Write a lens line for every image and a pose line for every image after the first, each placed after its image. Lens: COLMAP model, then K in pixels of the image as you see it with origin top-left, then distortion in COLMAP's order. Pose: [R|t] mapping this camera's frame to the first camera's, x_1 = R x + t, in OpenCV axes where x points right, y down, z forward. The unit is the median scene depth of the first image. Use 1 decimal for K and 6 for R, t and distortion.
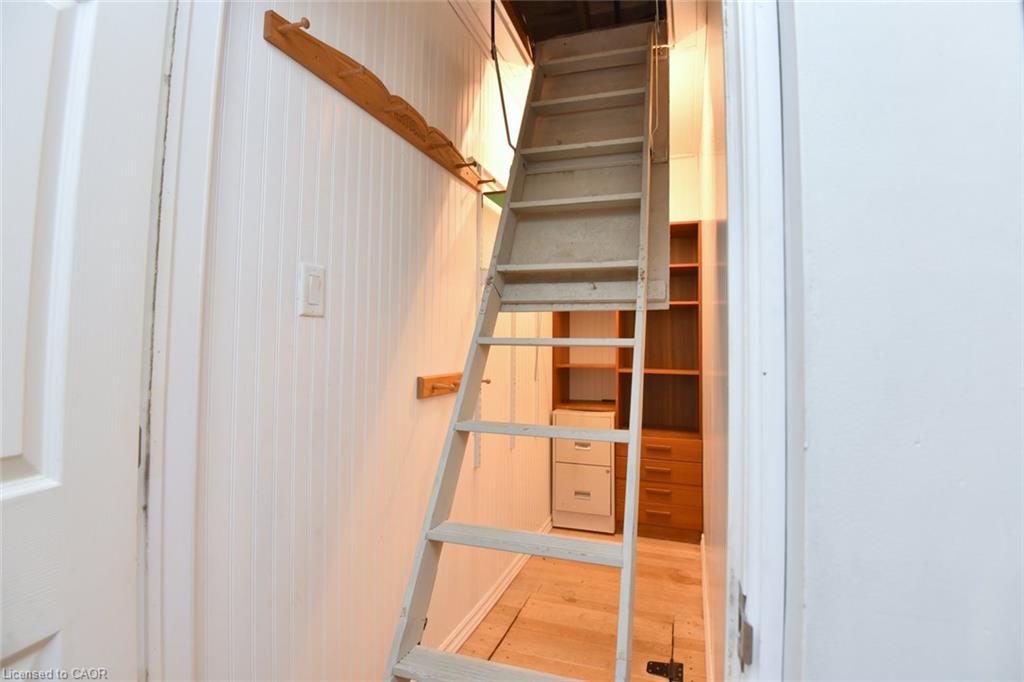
lens RADIAL K [[480.3, 0, 536.7], [0, 480.3, 348.4], [0, 0, 1]] dist [-0.025240, -0.008022]
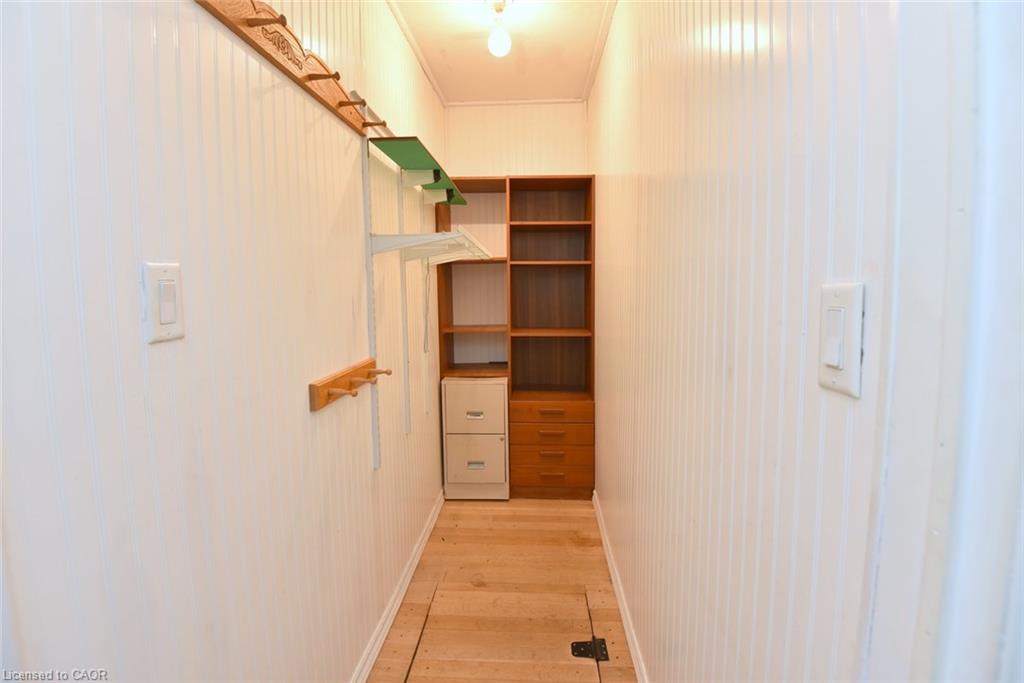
lens RADIAL K [[480.3, 0, 512.2], [0, 480.3, 341.5], [0, 0, 1]] dist [-0.025240, -0.008022]
pose [[0.967296, -0.046425, 0.249364, -0.077663], [0.017173, 0.992838, 0.118227, -0.063886], [-0.253067, -0.110078, 0.961166, 0.110167]]
